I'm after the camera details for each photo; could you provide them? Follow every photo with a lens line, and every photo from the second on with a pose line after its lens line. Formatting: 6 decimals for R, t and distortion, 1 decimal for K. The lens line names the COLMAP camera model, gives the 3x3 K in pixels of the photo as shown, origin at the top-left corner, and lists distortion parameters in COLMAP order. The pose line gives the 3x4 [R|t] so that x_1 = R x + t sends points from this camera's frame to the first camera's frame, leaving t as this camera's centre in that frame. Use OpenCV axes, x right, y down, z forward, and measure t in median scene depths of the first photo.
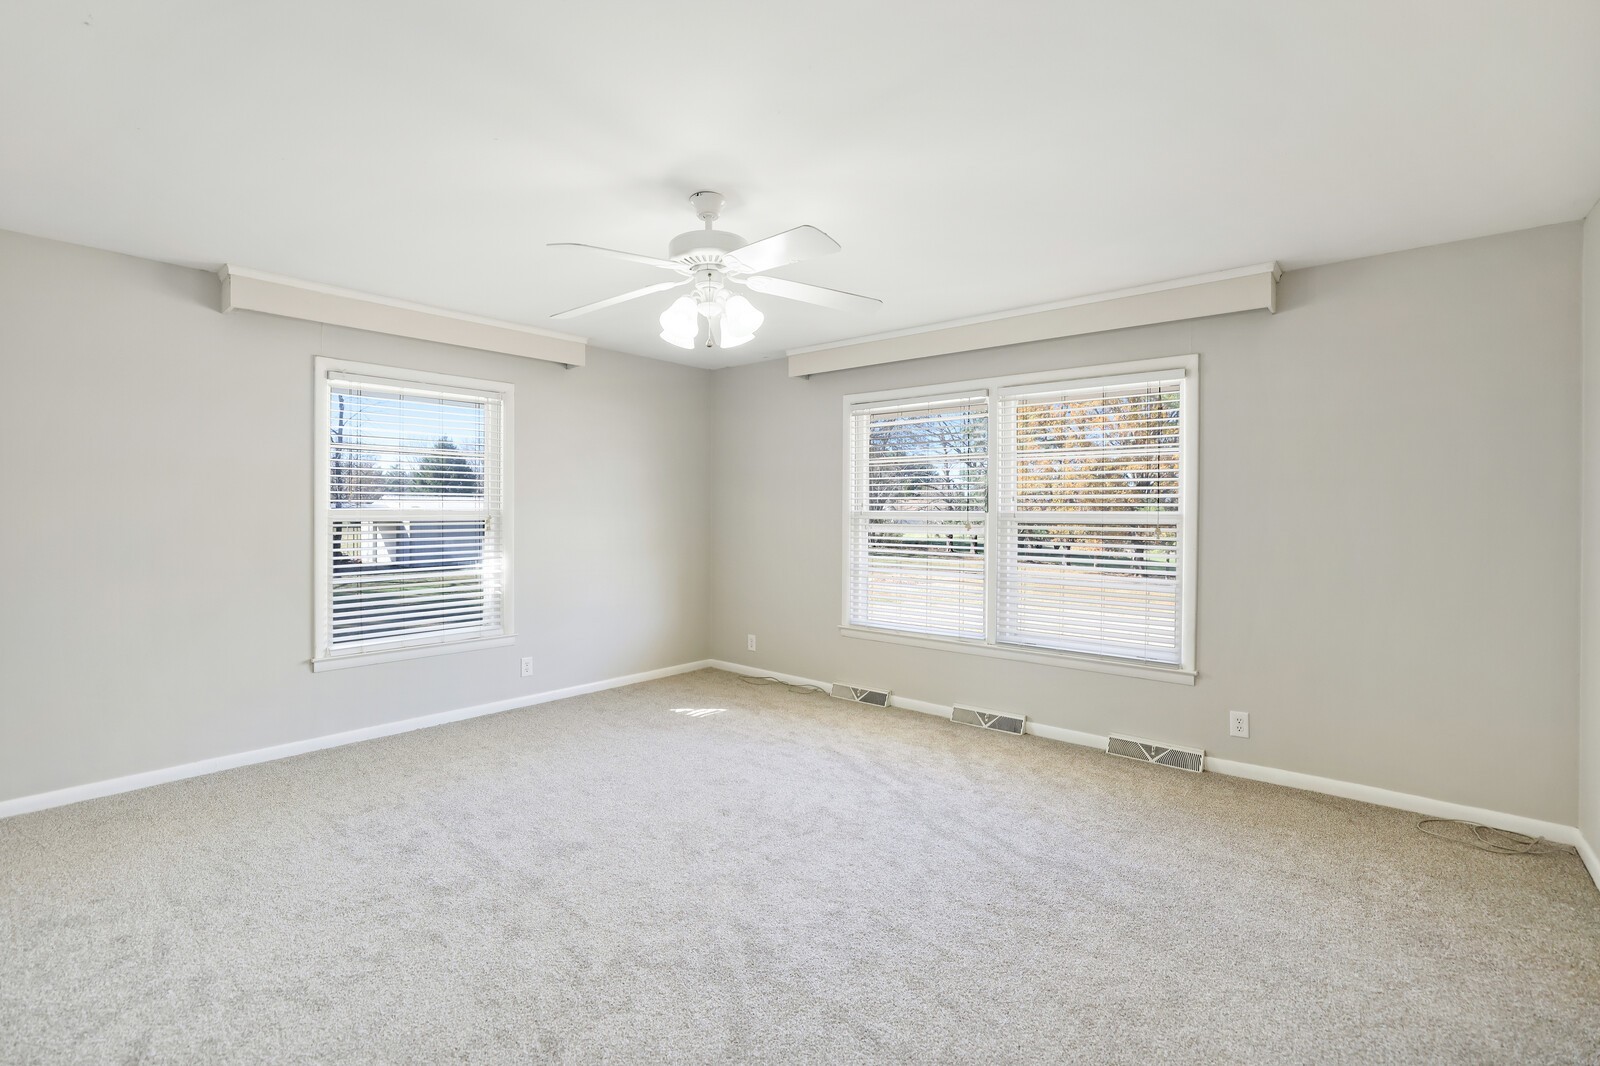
lens RADIAL K [[704.4, 0, 787.6], [0, 704.4, 521.4], [0, 0, 1]] dist [-0.034479, 0.008285]
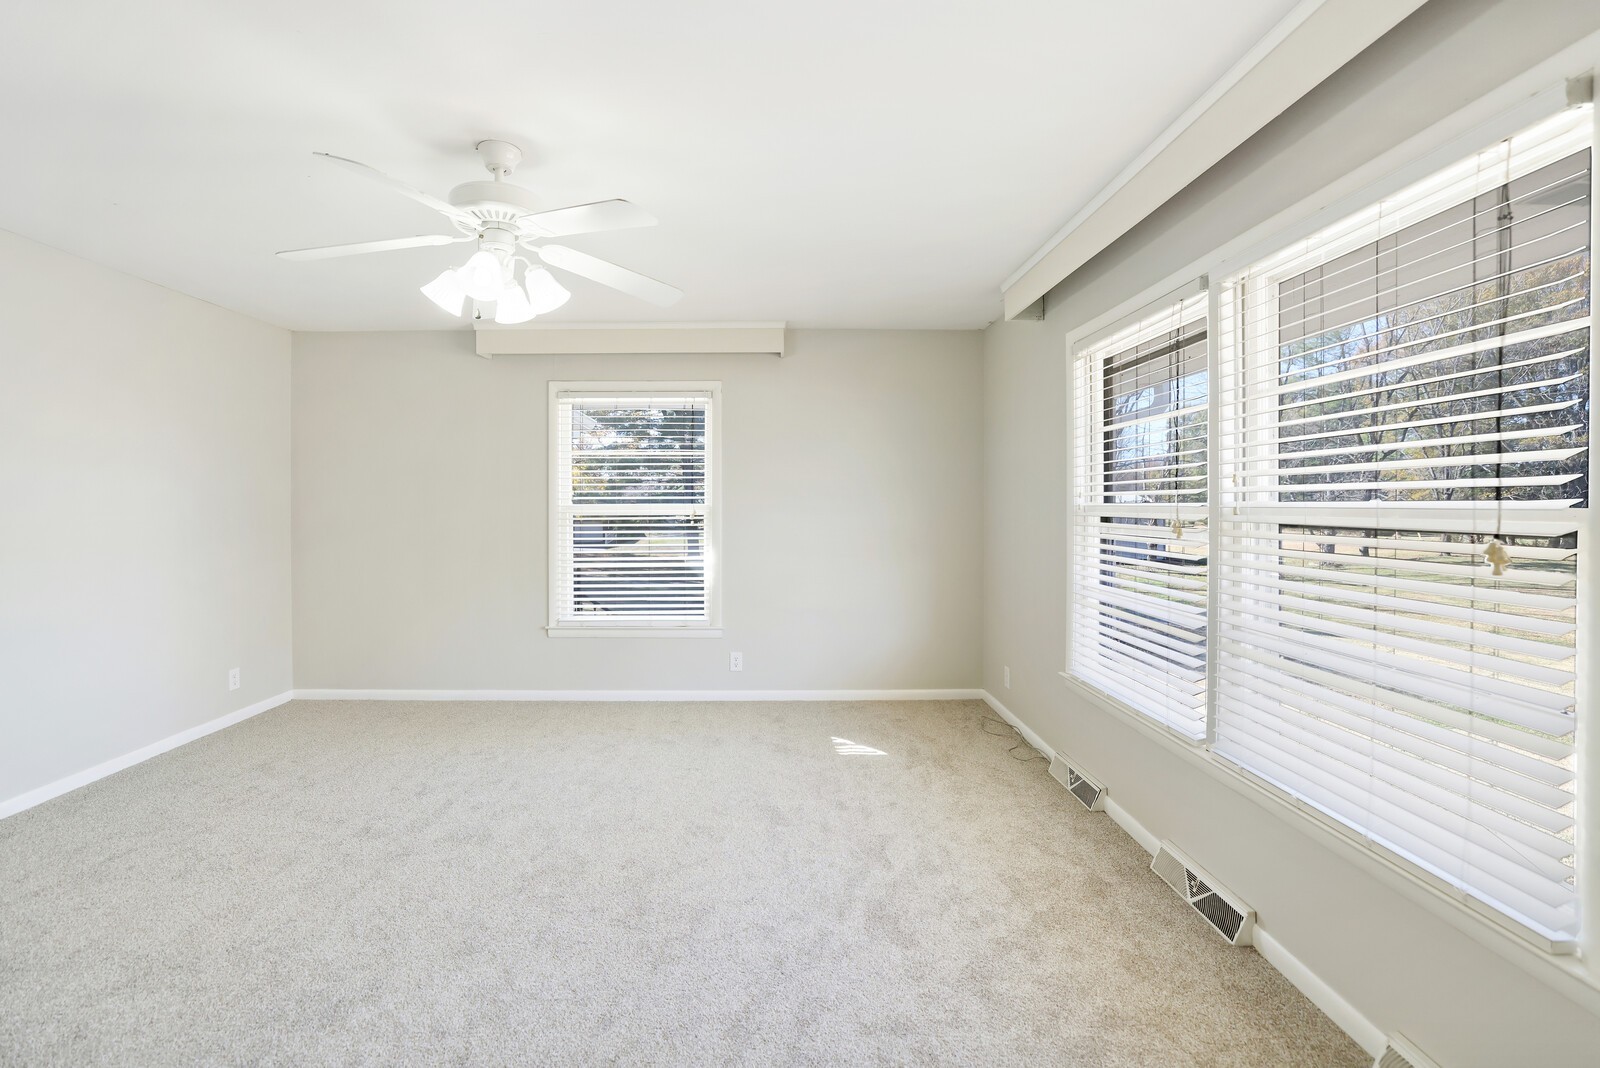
lens RADIAL K [[704.4, 0, 792.2], [0, 704.4, 528.7], [0, 0, 1]] dist [-0.034479, 0.008285]
pose [[0.674030, 0.018084, -0.738483, 0.511006], [-0.006750, 0.999809, 0.018322, -0.002591], [0.738673, -0.007365, 0.674024, 0.456585]]
